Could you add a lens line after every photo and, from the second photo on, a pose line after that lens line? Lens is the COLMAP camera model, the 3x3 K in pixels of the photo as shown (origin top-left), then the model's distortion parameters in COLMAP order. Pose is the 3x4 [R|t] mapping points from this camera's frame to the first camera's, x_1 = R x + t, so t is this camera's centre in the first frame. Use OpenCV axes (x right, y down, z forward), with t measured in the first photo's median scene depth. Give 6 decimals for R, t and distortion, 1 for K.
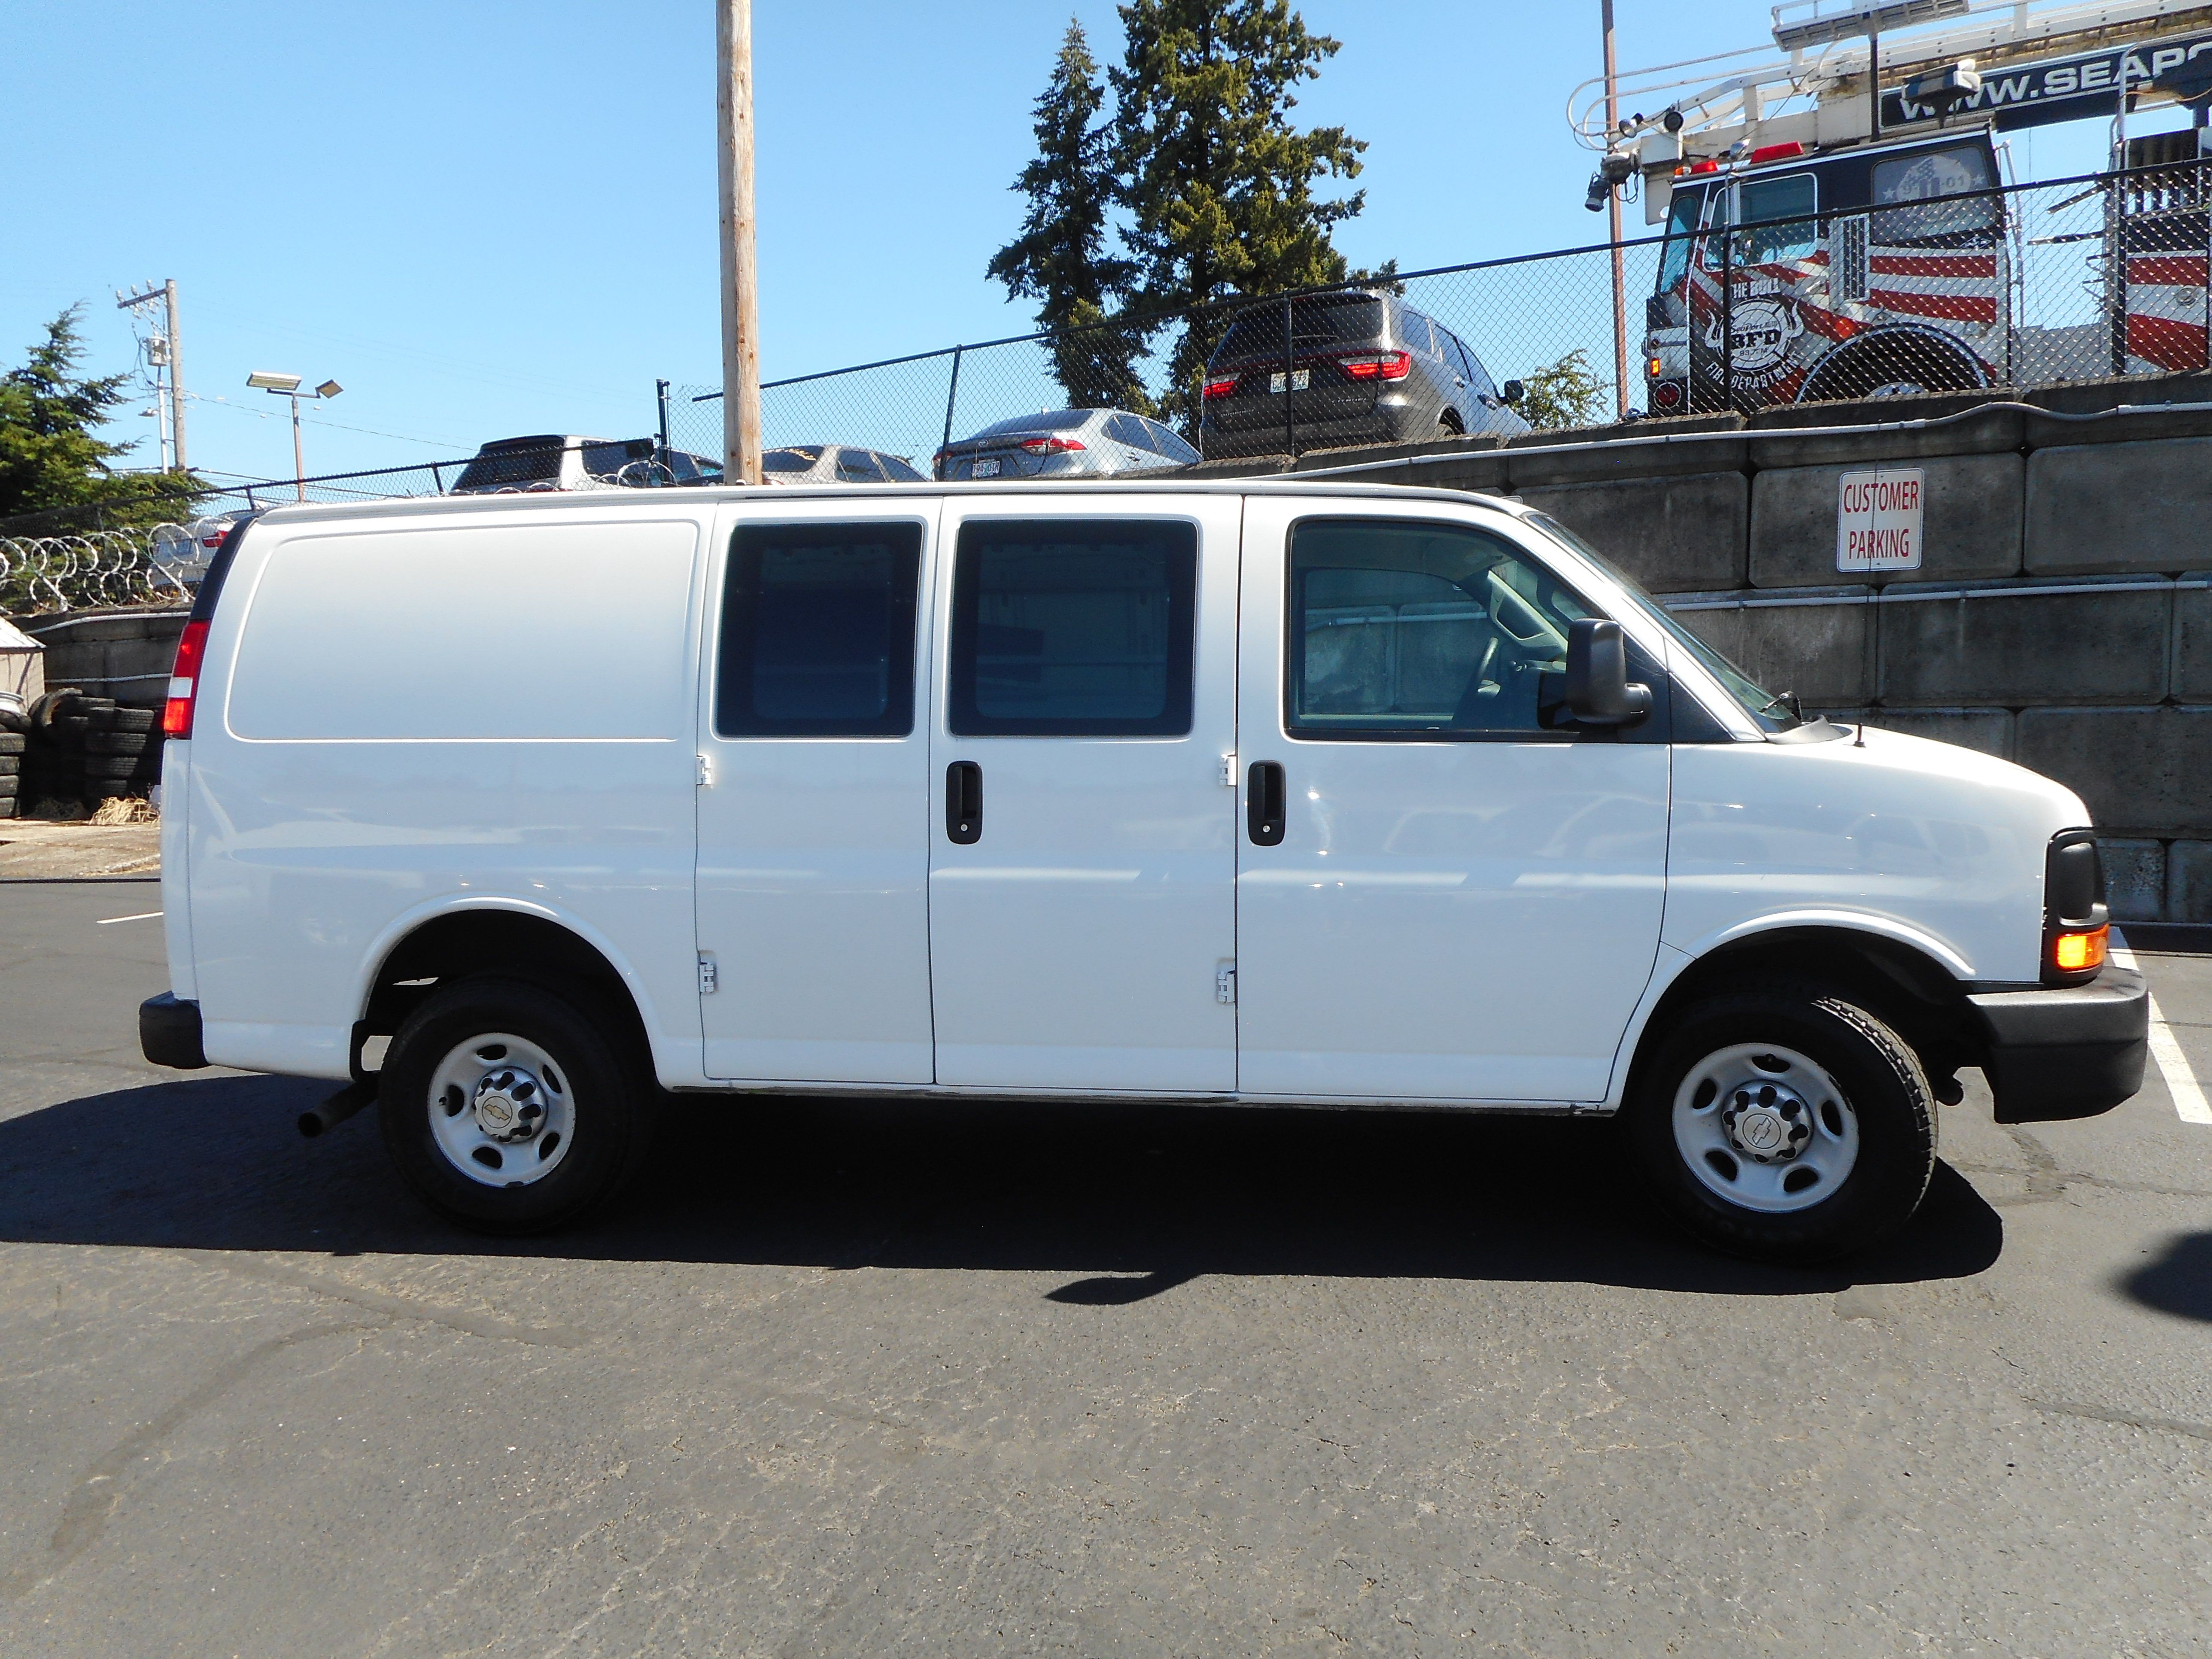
lens RADIAL K [[1676.5, 0, 1106.0], [0, 1676.5, 829.5], [0, 0, 1]] dist [-0.003968, -0.001619]
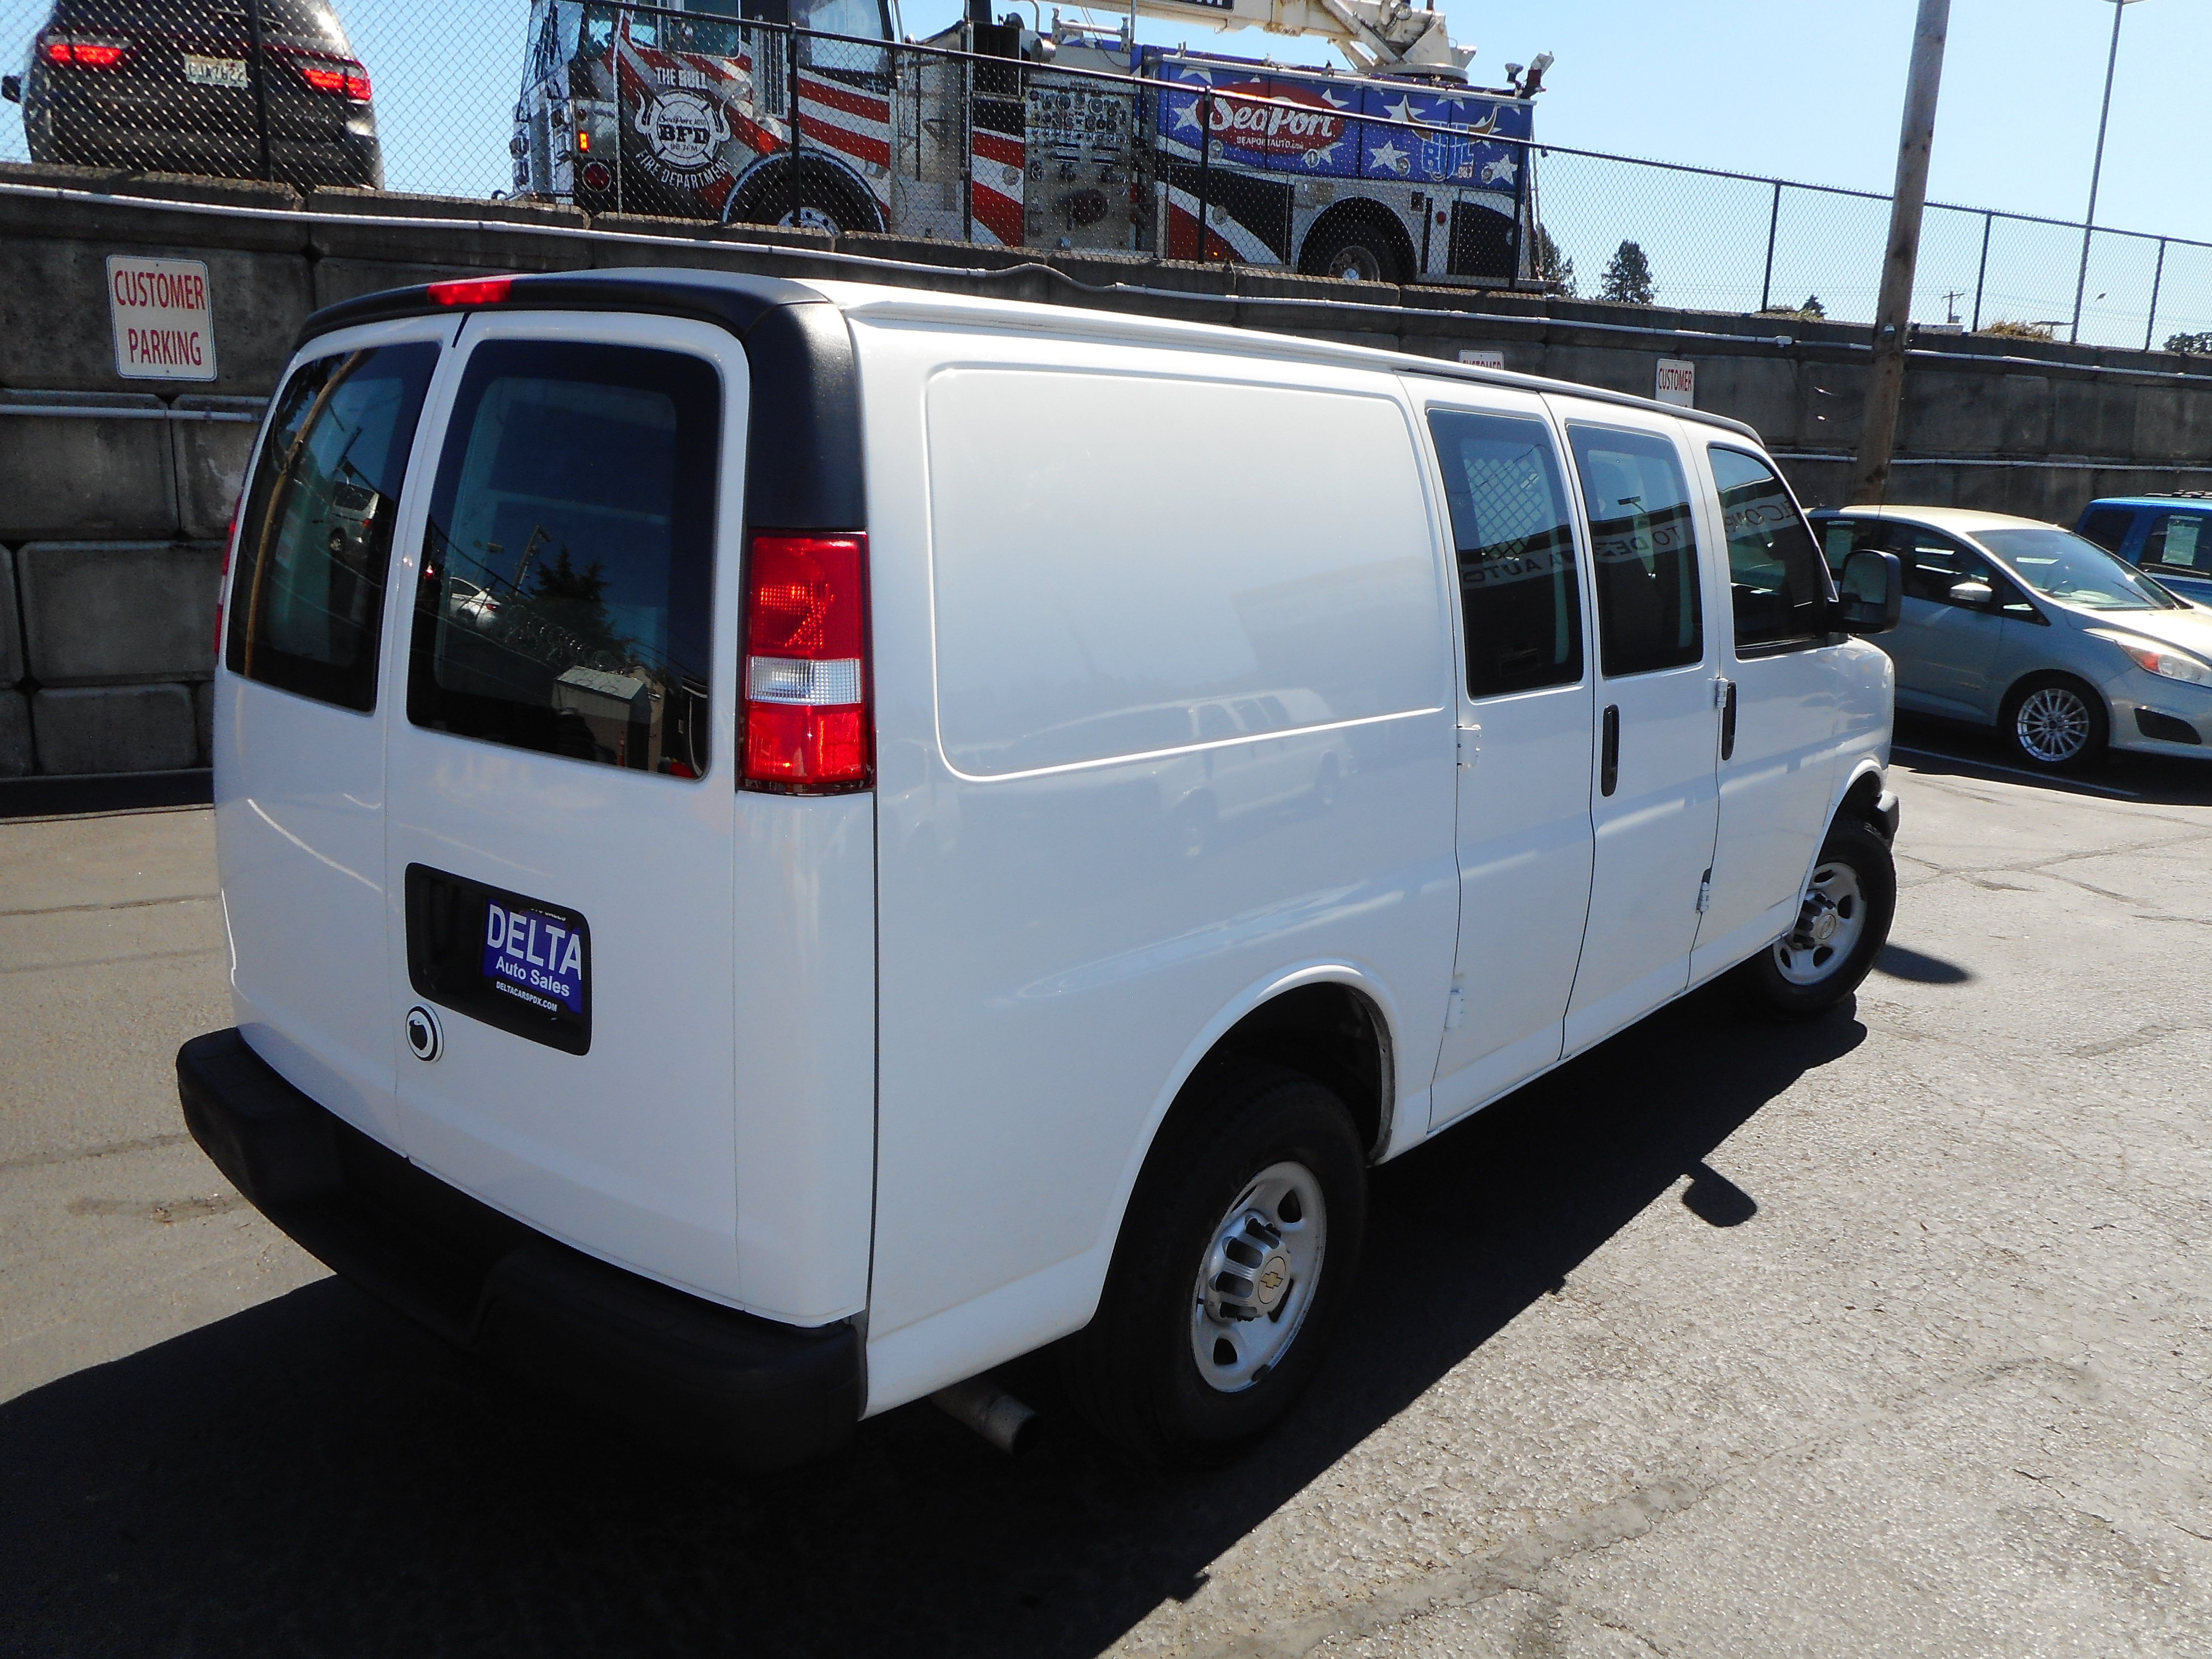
lens RADIAL K [[1676.2, 0, 1114.9], [0, 1676.2, 832.9], [0, 0, 1]] dist [0.004201, -0.008594]
pose [[0.526479, -0.153618, 0.836194, -0.363053], [0.032273, 0.986443, 0.160901, -0.046334], [-0.849575, -0.057725, 0.524299, 0.274779]]
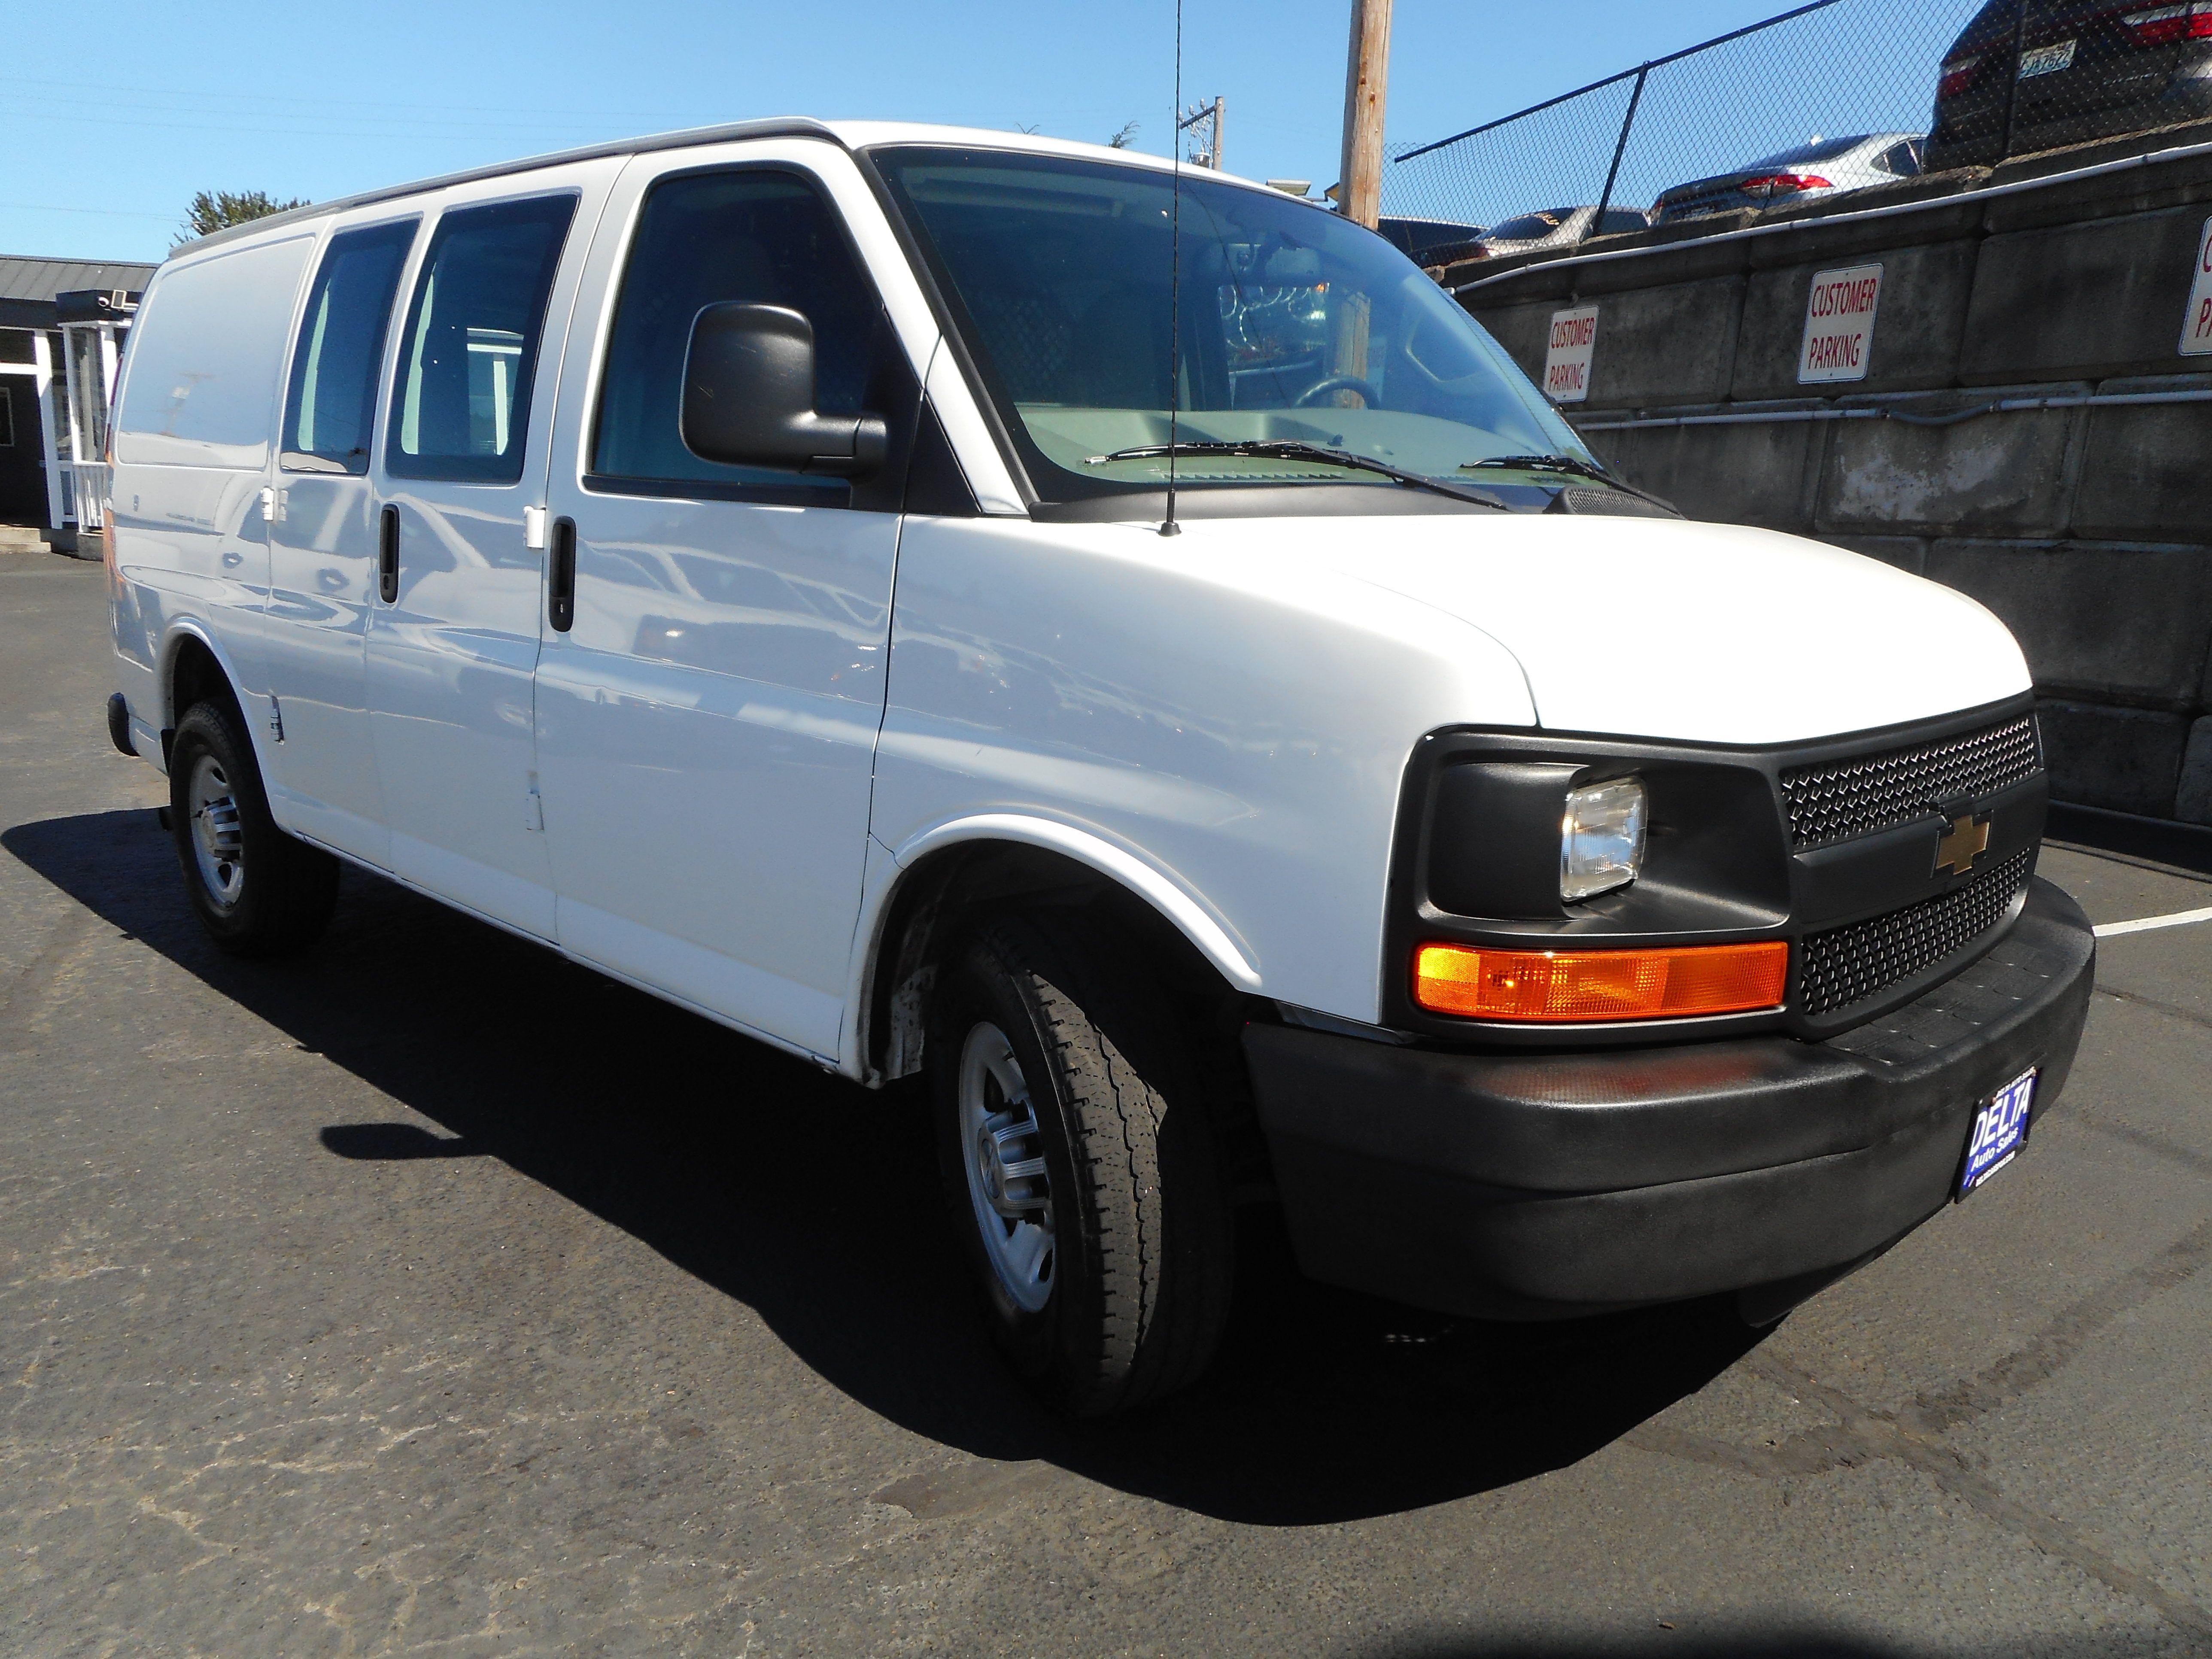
lens RADIAL K [[1676.2, 0, 1114.9], [0, 1676.2, 832.9], [0, 0, 1]] dist [0.004201, -0.008594]
pose [[0.800150, 0.153500, -0.579826, 0.268495], [-0.089382, 0.986420, 0.137794, -0.009660], [0.593103, -0.058430, 0.803003, 0.193087]]
